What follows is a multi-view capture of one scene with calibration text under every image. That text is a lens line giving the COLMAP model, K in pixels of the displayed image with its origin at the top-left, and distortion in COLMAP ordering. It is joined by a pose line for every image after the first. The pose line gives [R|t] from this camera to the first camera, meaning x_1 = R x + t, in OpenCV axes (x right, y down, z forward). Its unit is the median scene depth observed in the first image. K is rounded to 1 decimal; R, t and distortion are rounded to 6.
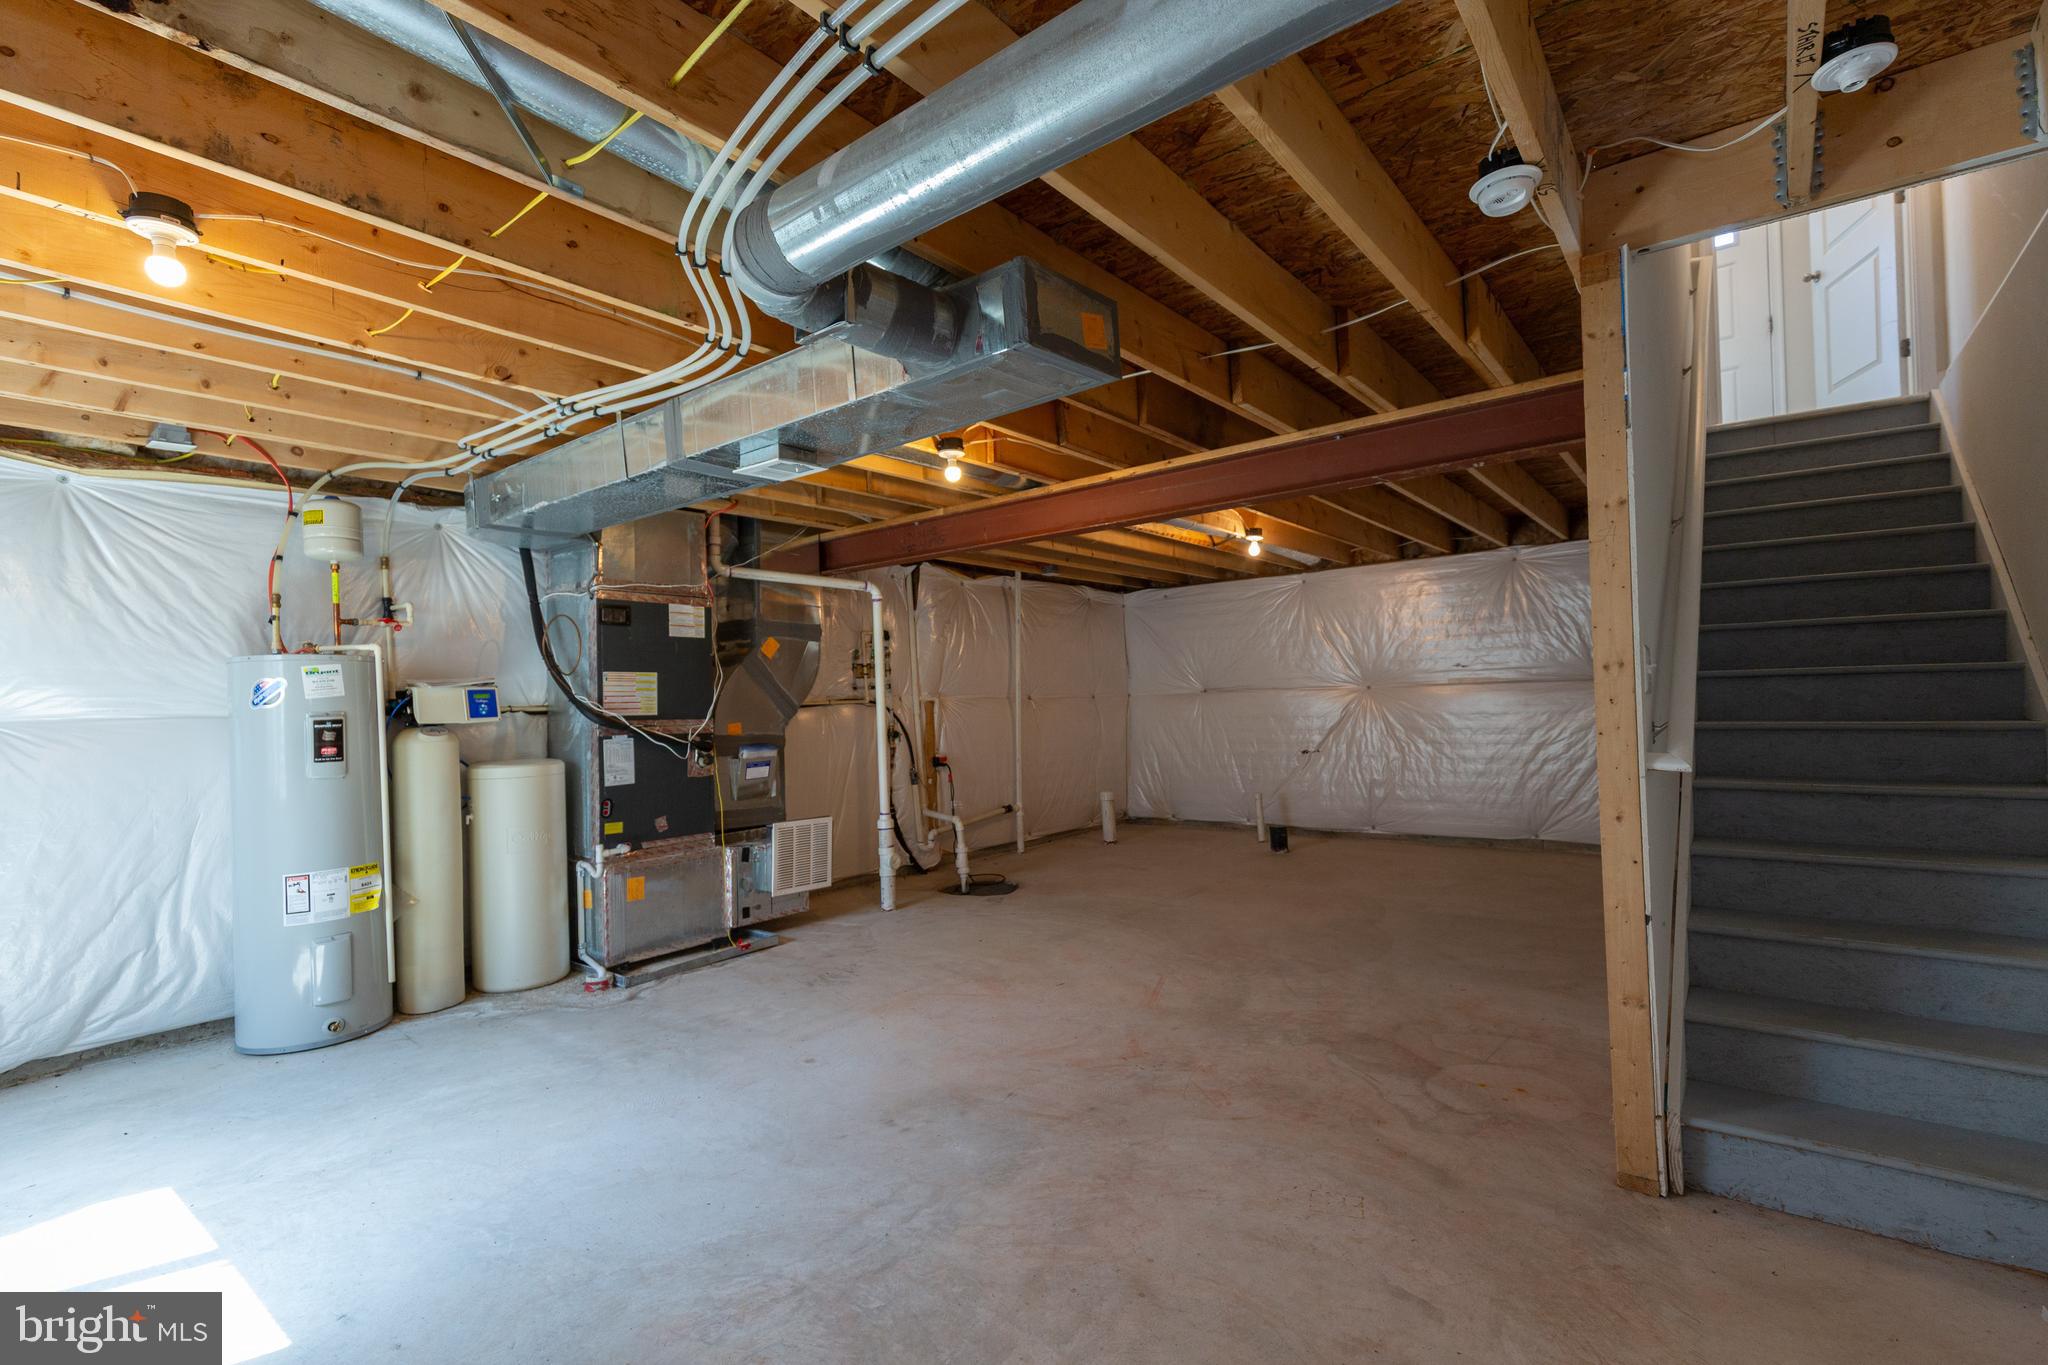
lens RADIAL K [[915.9, 0, 1039.6], [0, 915.9, 686.2], [0, 0, 1]] dist [0.005877, 0.000018]
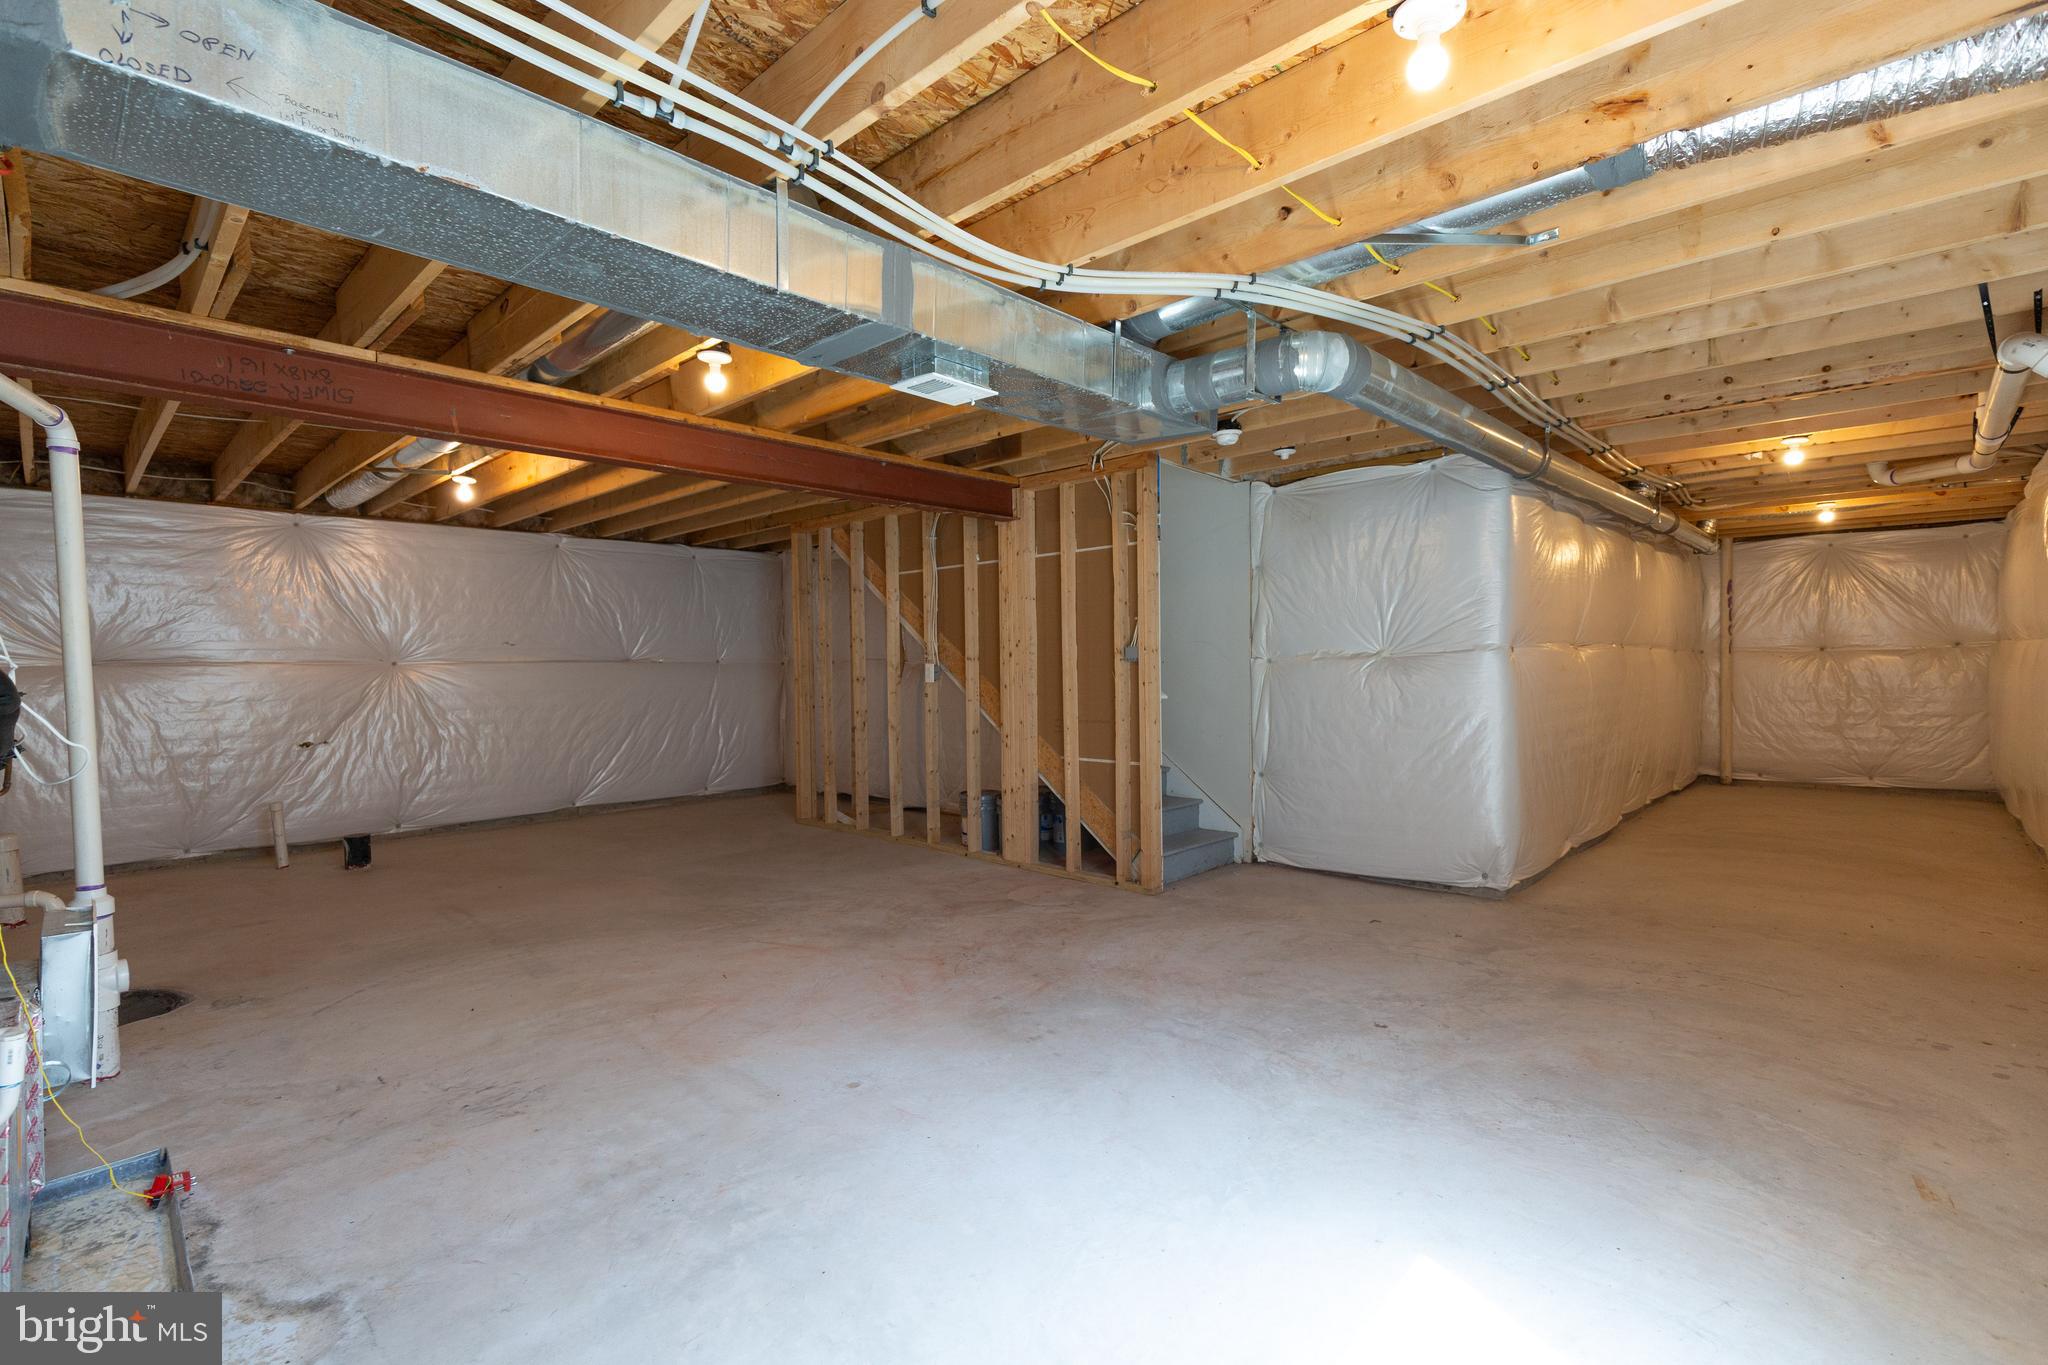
lens RADIAL K [[945.0, 0, 1019.1], [0, 945.0, 688.6], [0, 0, 1]] dist [0.014992, -0.003110]
pose [[0.087397, 0.002843, 0.996169, -1.141922], [-0.007024, 0.999973, -0.002237, 0.053246], [-0.996149, -0.006801, 0.087415, 0.814035]]
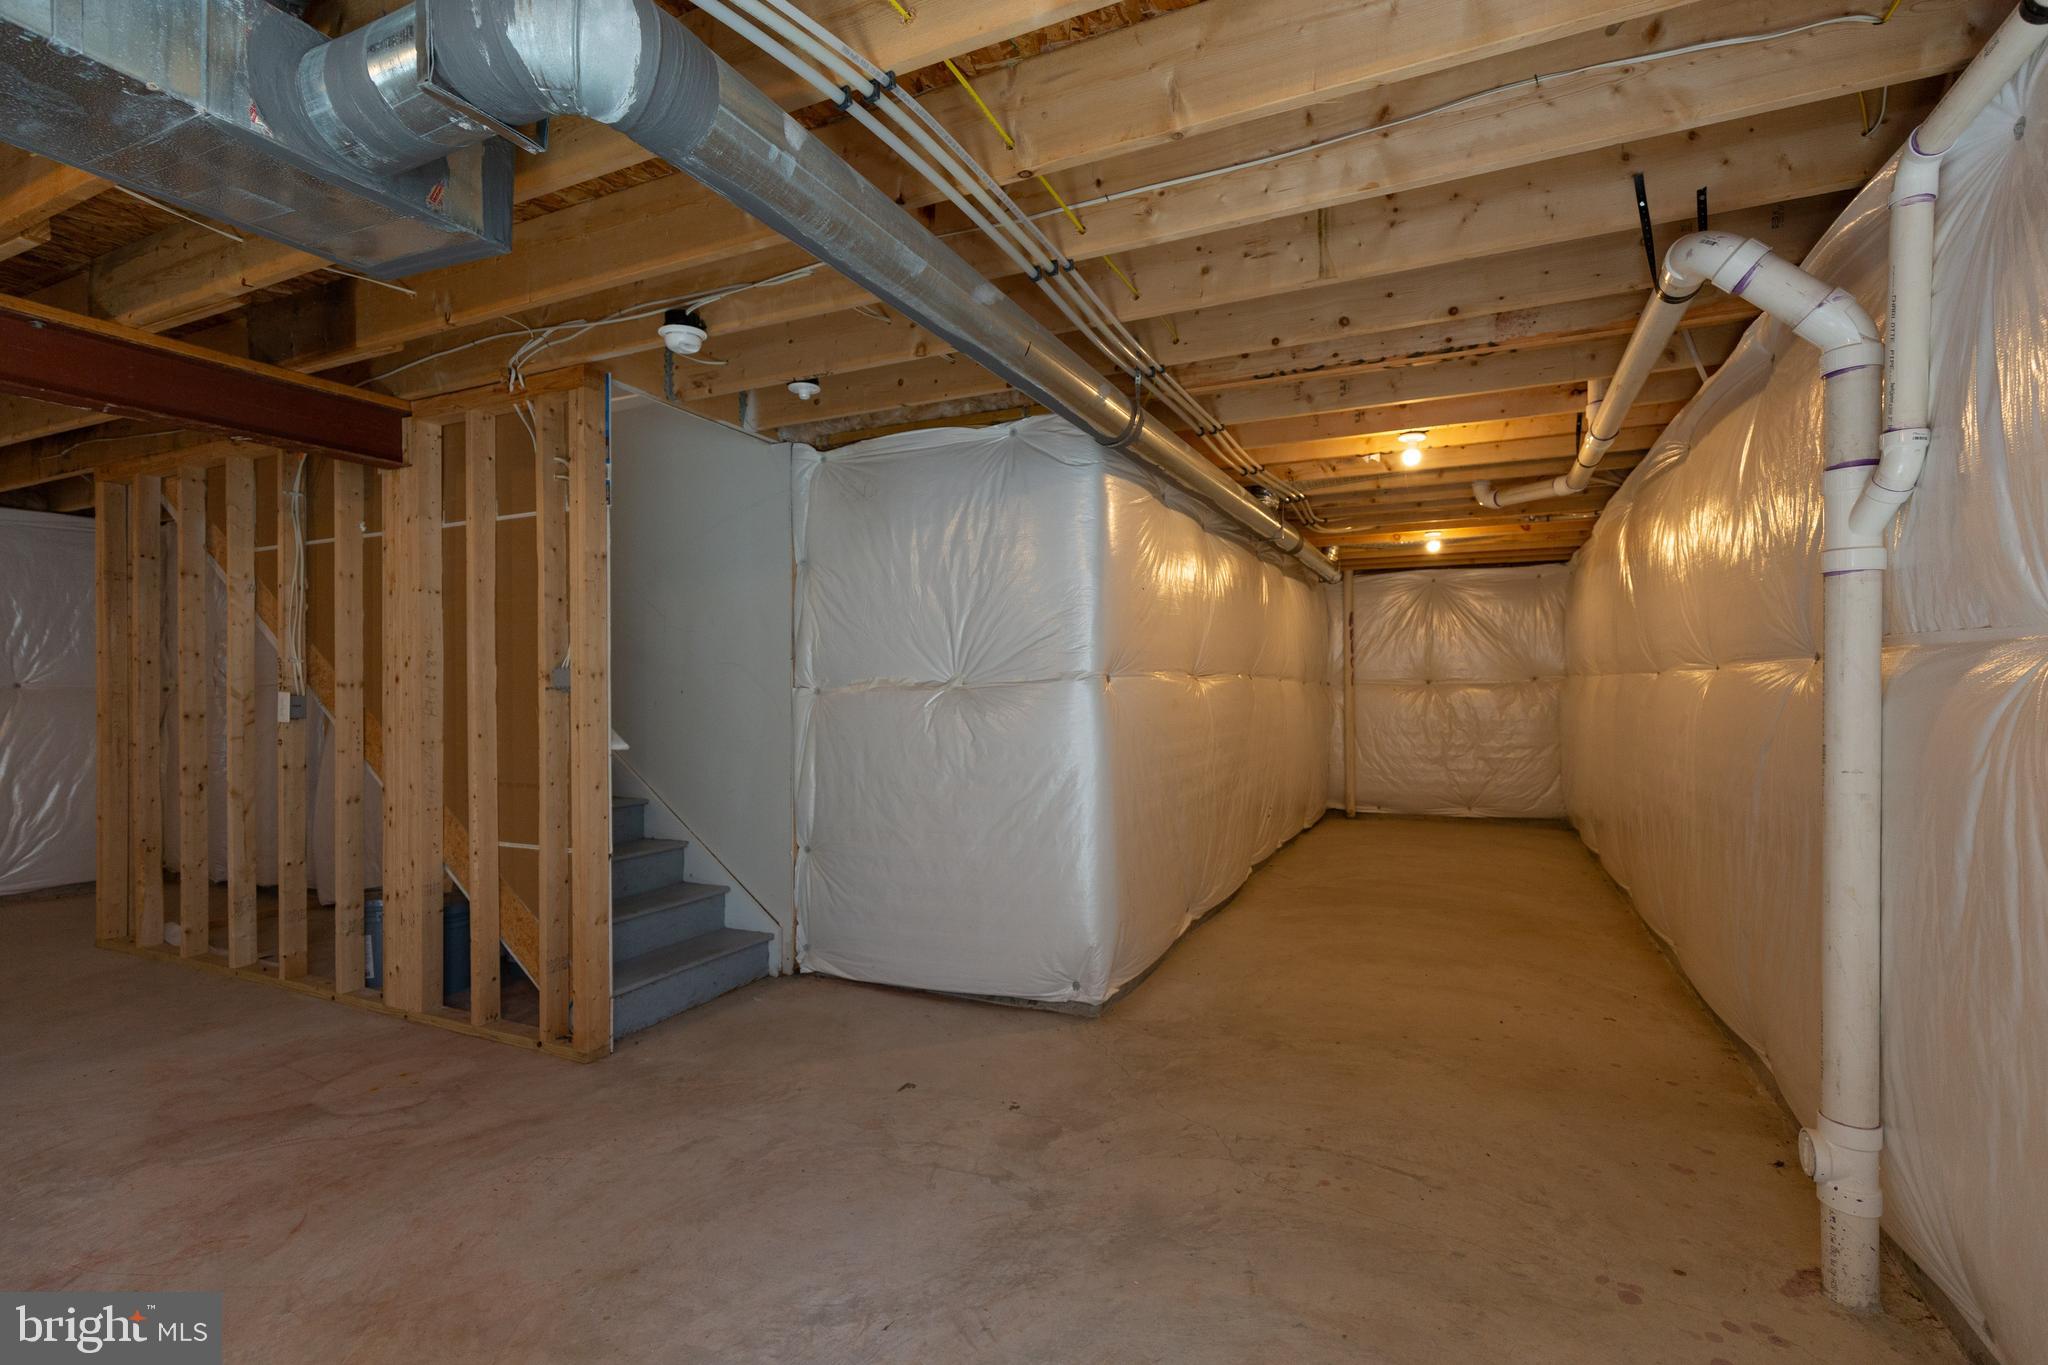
lens RADIAL K [[945.0, 0, 1034.3], [0, 945.0, 685.3], [0, 0, 1]] dist [0.014992, -0.003110]
pose [[-0.227177, 0.033665, 0.973272, -0.636628], [-0.004097, 0.999360, -0.035524, 0.029874], [-0.973845, -0.012058, -0.226893, 0.499580]]
